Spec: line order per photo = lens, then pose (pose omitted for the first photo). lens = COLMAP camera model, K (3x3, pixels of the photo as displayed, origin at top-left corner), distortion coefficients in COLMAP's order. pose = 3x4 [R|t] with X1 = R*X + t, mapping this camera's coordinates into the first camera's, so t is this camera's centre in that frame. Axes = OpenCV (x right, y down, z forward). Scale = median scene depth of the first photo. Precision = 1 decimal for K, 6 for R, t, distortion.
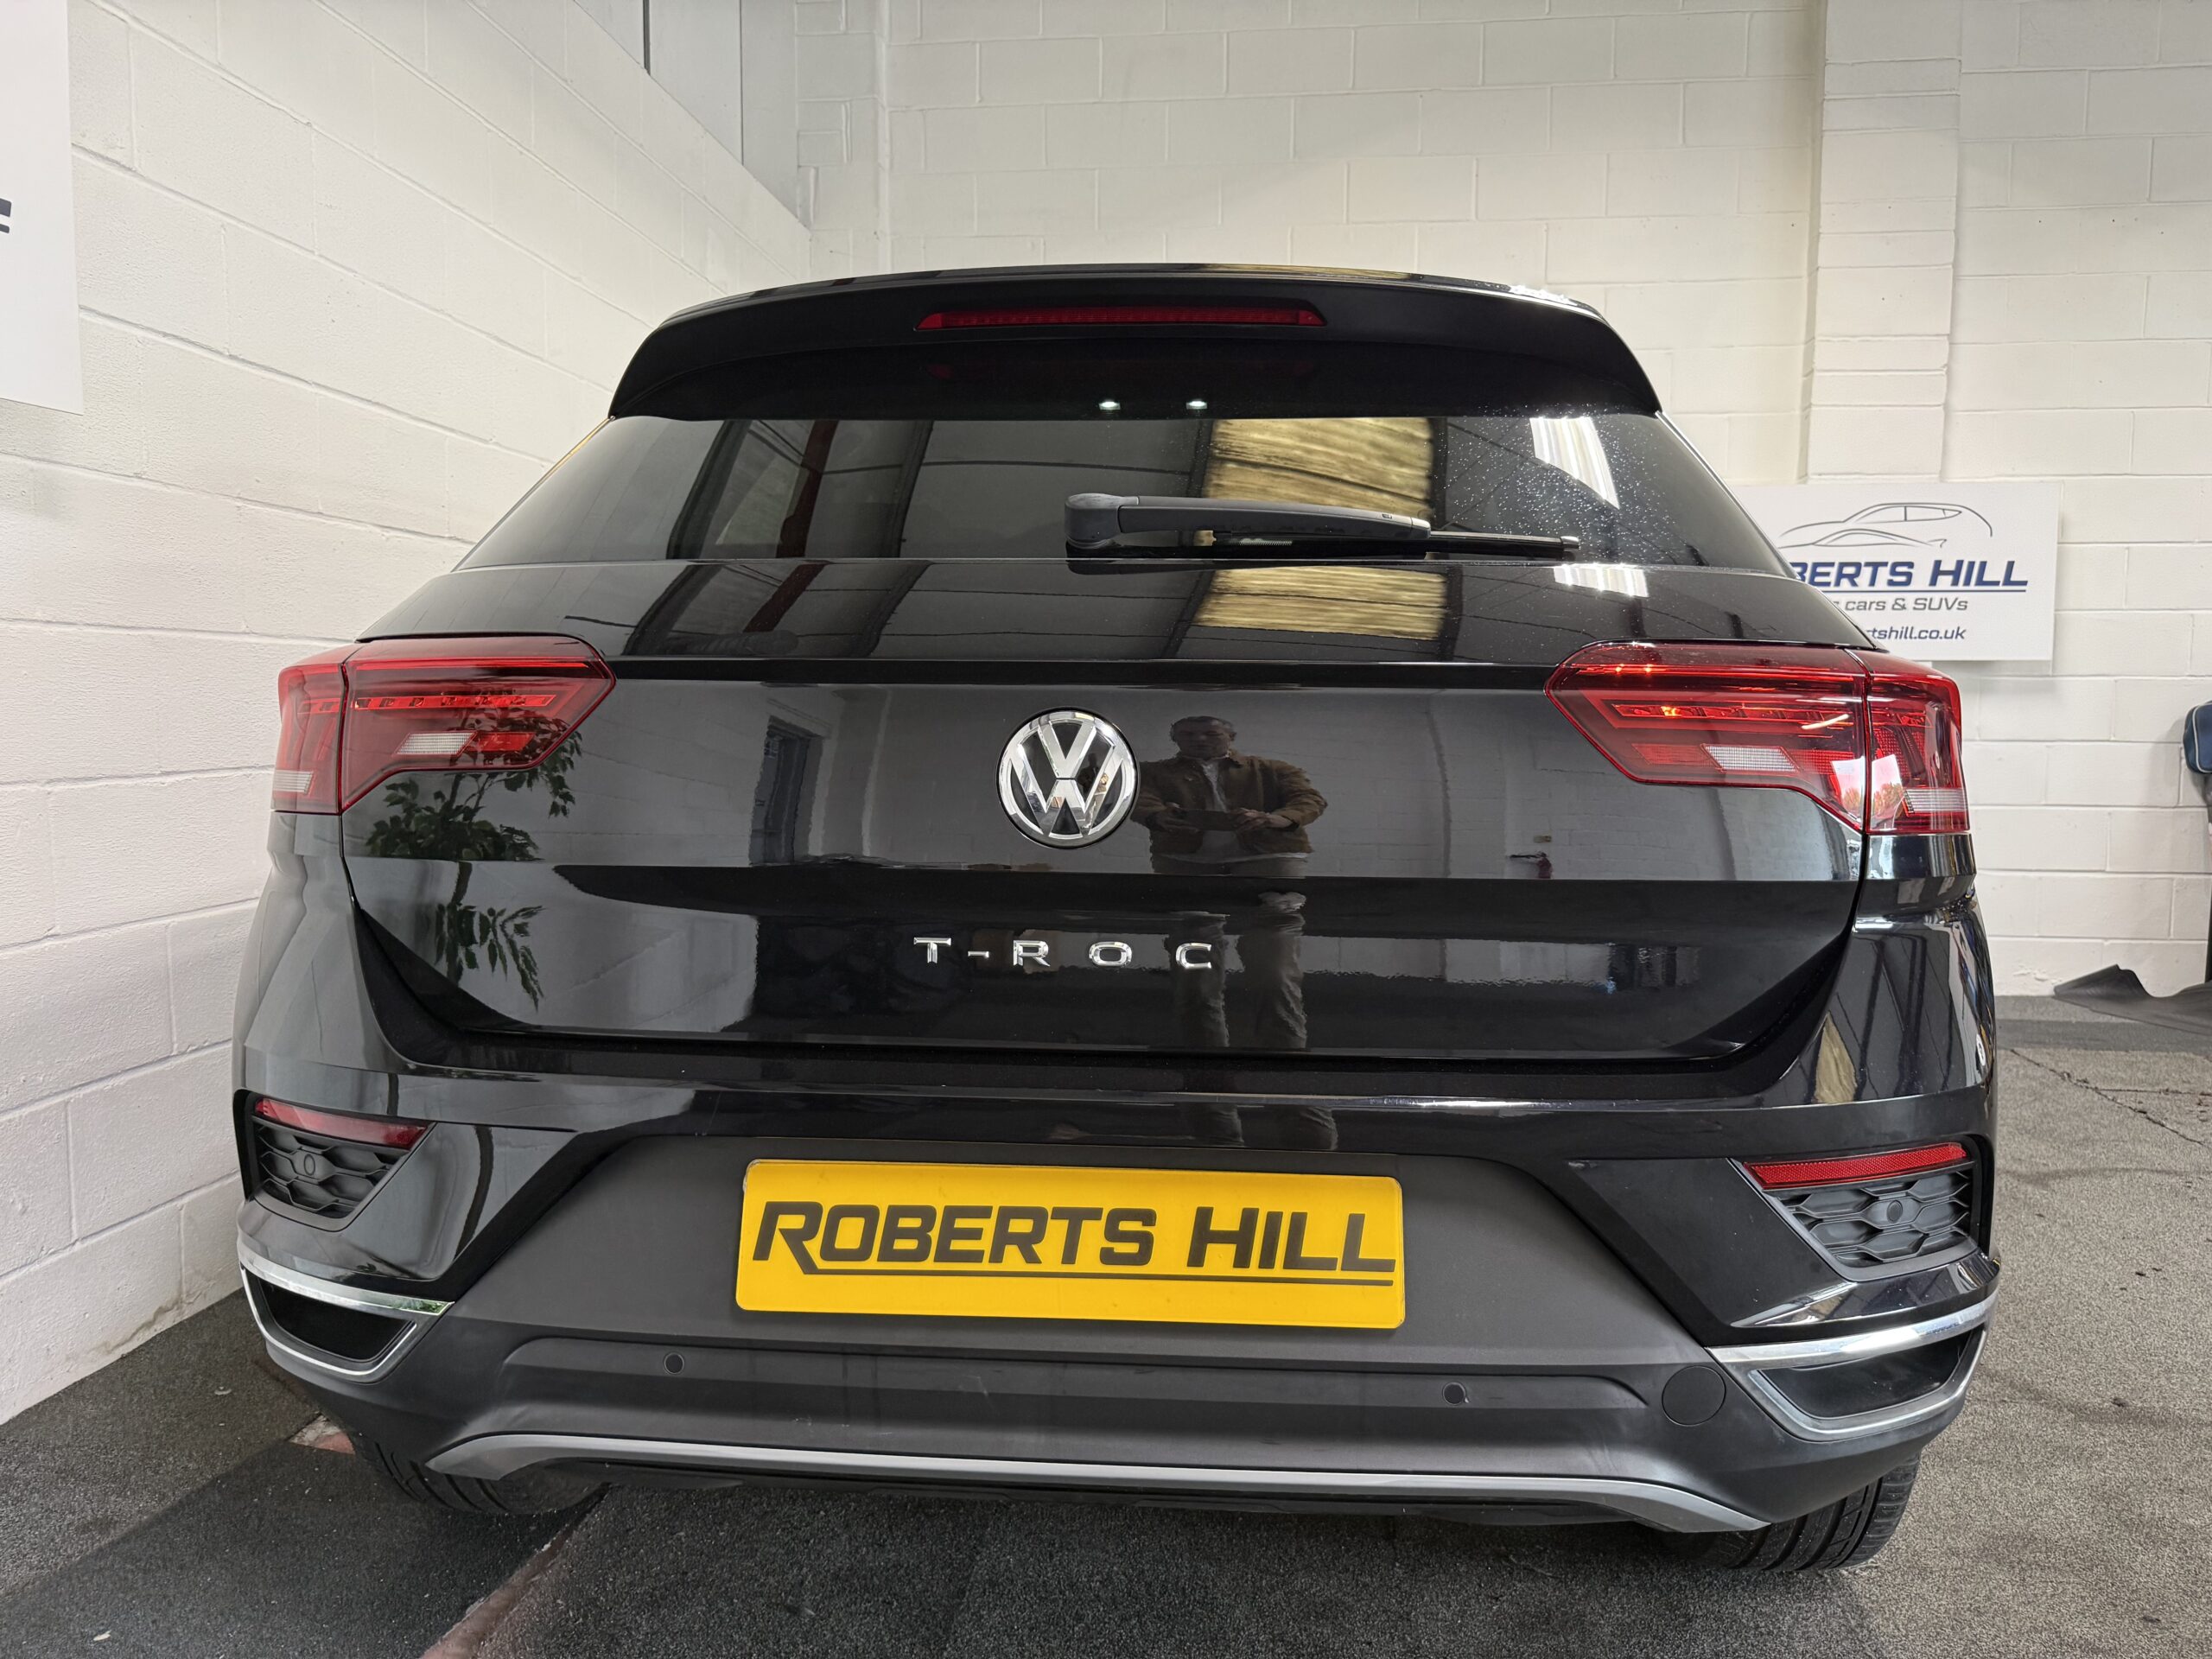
lens RADIAL K [[1585.3, 0, 1116.1], [0, 1585.3, 826.3], [0, 0, 1]] dist [0.009038, -0.017522]
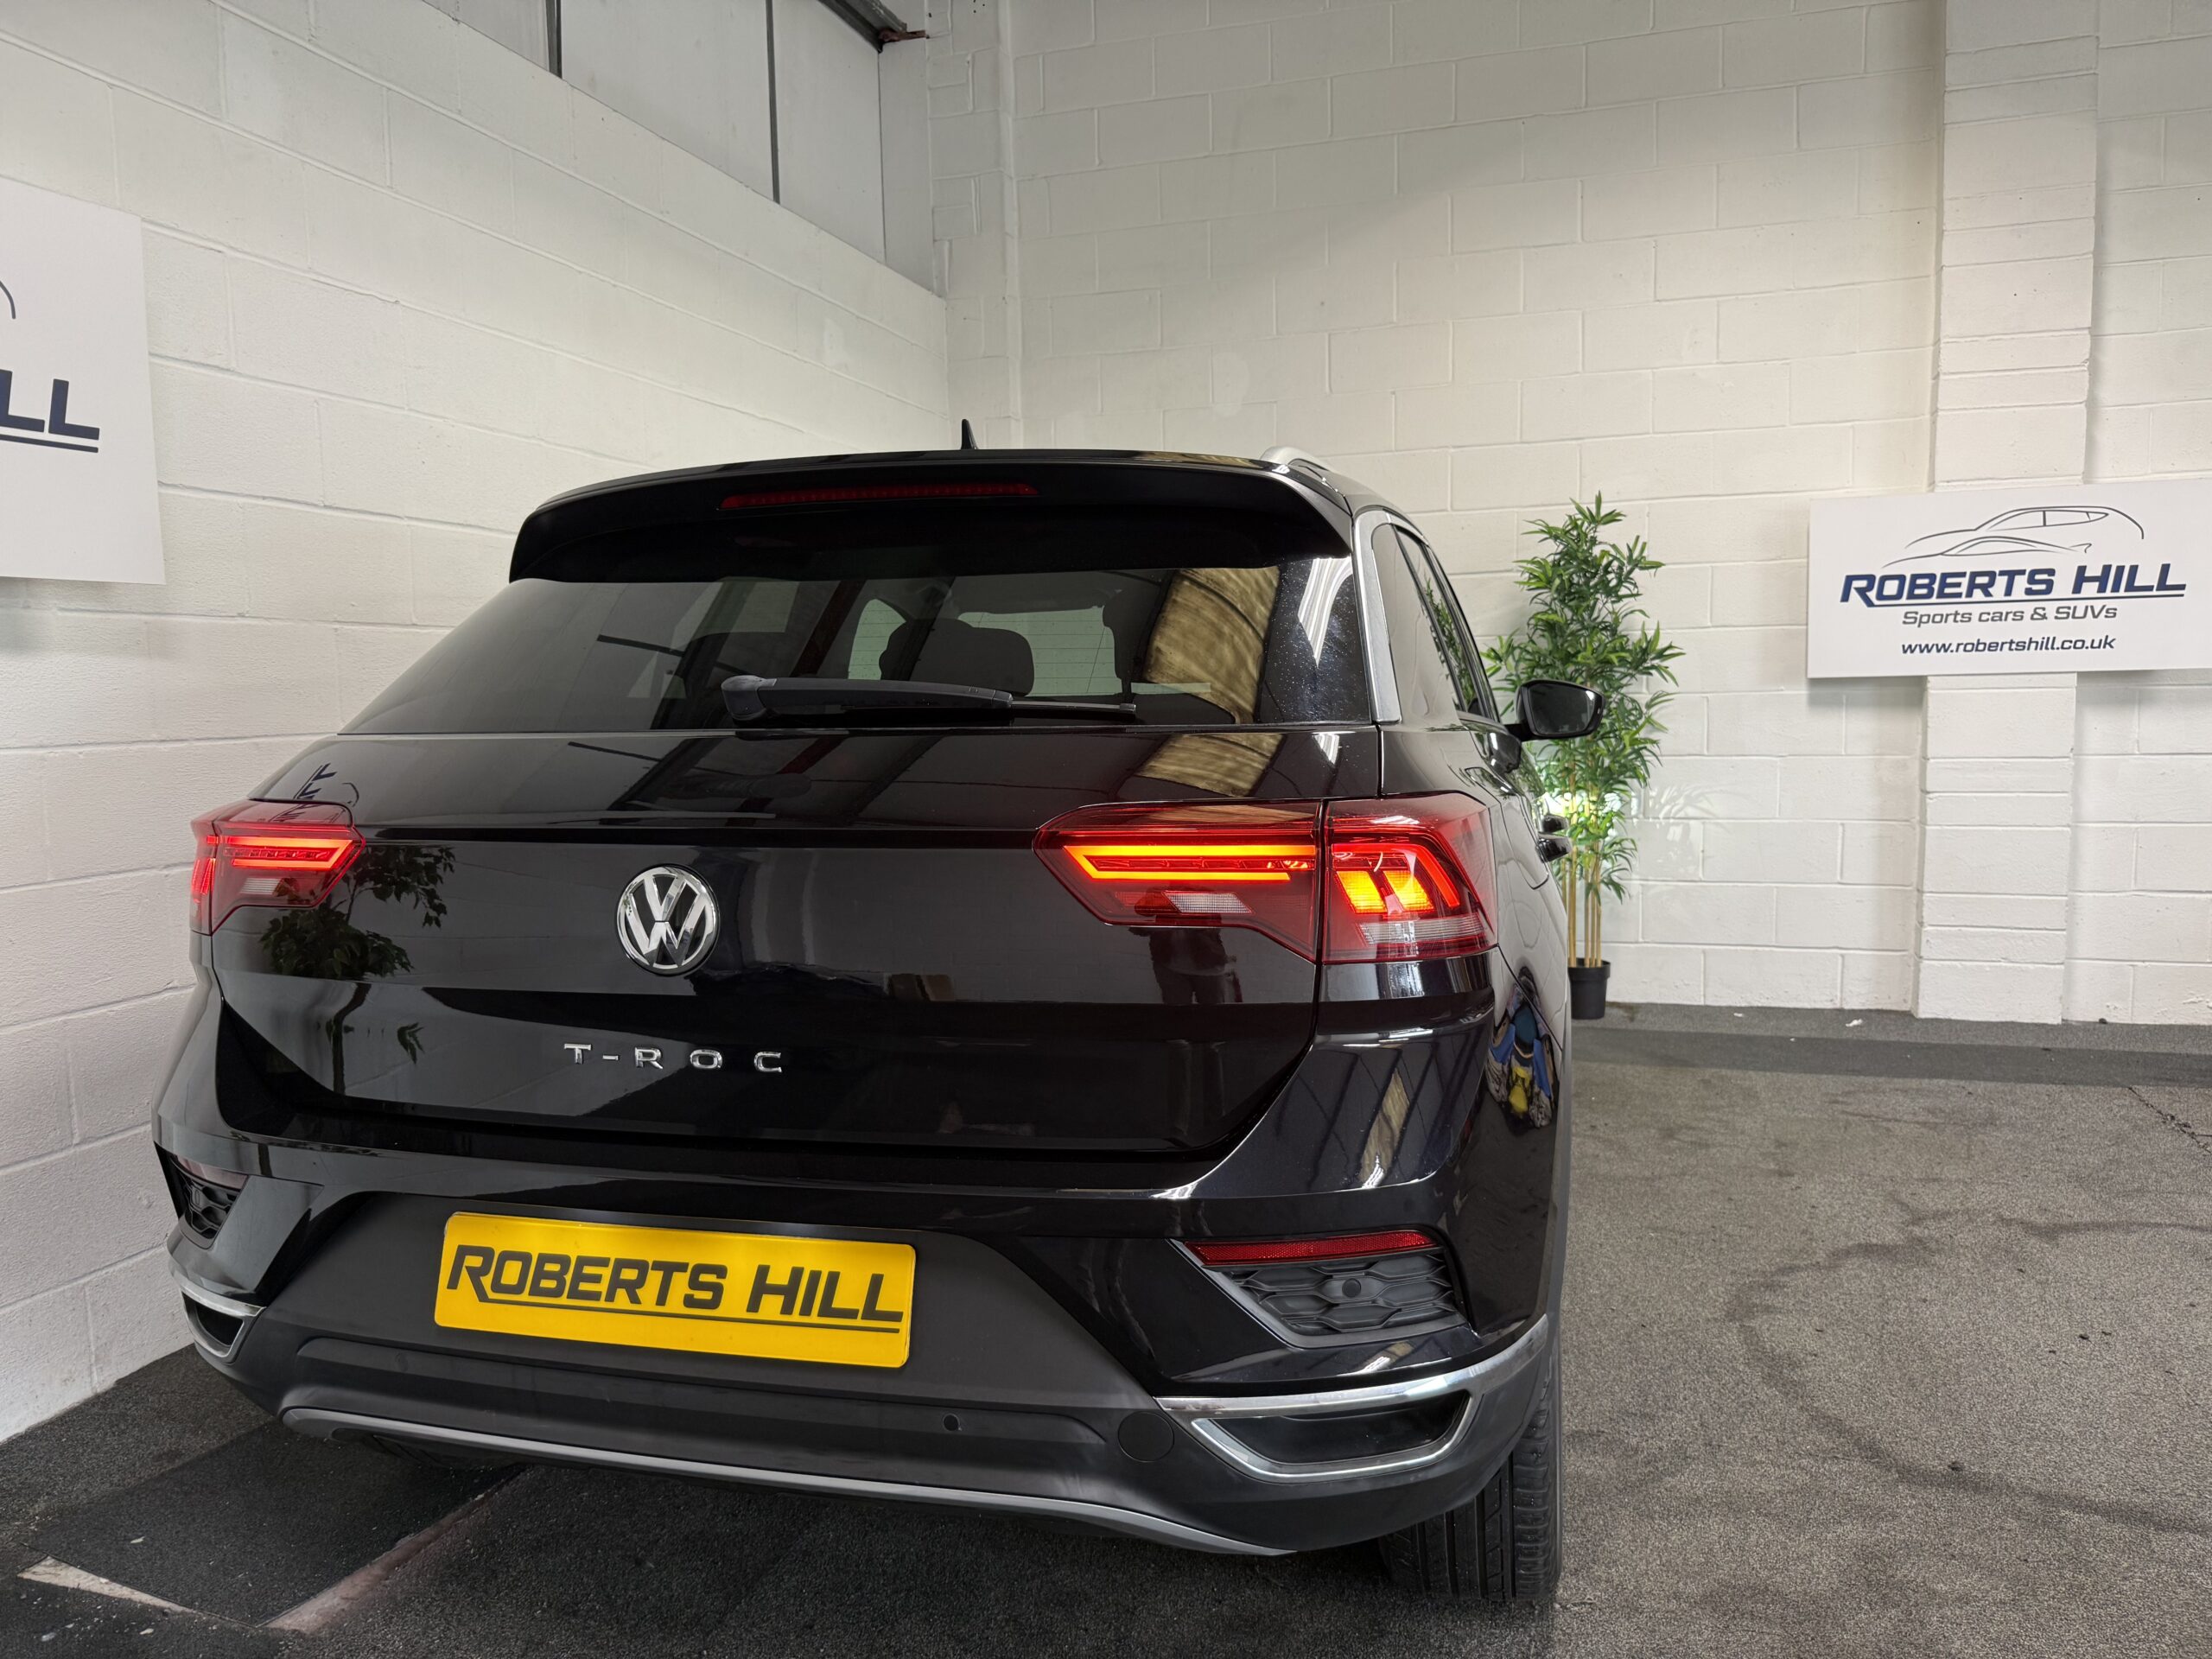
lens RADIAL K [[1585.3, 0, 1116.1], [0, 1585.3, 826.3], [0, 0, 1]] dist [0.009038, -0.017522]
pose [[0.981689, -0.009388, -0.190261, 0.364410], [0.011001, 0.999912, 0.007421, -0.071829], [0.190174, -0.009378, 0.981706, -0.114710]]
